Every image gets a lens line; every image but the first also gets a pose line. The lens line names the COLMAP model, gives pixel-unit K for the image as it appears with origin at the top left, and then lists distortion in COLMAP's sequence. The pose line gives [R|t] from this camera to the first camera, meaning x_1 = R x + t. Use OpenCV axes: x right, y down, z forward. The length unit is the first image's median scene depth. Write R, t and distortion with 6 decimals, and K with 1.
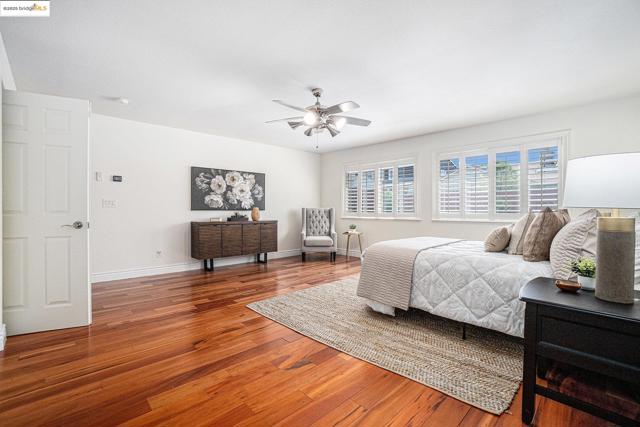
lens RADIAL K [[285.1, 0, 313.5], [0, 285.1, 211.5], [0, 0, 1]] dist [-0.040626, 0.000162]
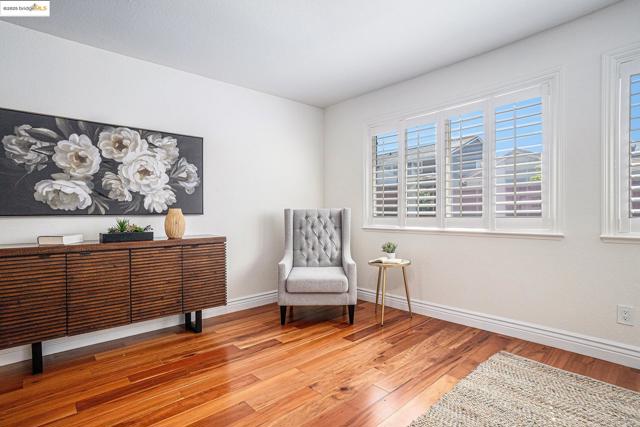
lens RADIAL K [[323.2, 0, 318.3], [0, 323.2, 212.8], [0, 0, 1]] dist [0.000508, 0.000053]
pose [[0.999841, -0.009781, -0.014938, 0.029901], [0.009712, 0.999942, -0.004693, -0.003545], [0.014983, 0.004548, 0.999877, 0.488474]]
